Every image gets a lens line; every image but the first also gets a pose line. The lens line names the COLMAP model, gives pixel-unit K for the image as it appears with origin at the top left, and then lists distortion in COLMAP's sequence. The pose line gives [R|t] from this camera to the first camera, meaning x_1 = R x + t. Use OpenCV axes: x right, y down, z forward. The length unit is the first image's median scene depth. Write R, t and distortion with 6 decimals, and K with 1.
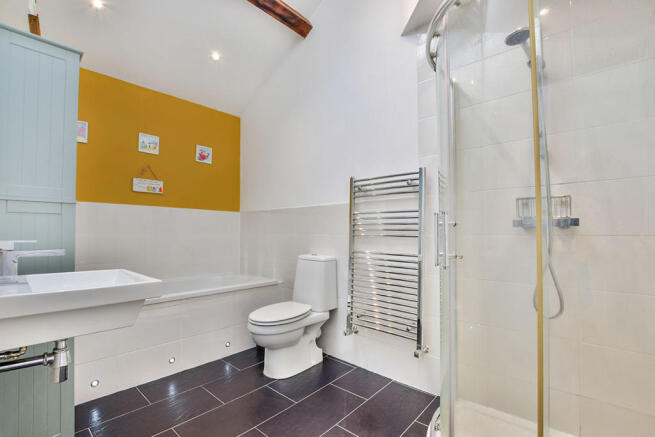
lens RADIAL K [[309.7, 0, 327.5], [0, 309.7, 218.5], [0, 0, 1]] dist [0.000341, -0.000042]
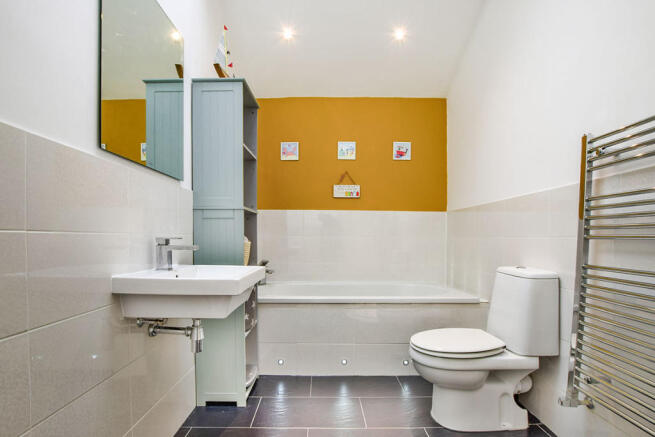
lens RADIAL K [[316.2, 0, 326.5], [0, 316.2, 238.7], [0, 0, 1]] dist [-0.003479, -0.000690]
pose [[0.673625, 0.001400, -0.739072, 0.186984], [0.029444, 0.999153, 0.028730, 0.025917], [0.738487, -0.041114, 0.673013, 0.255943]]
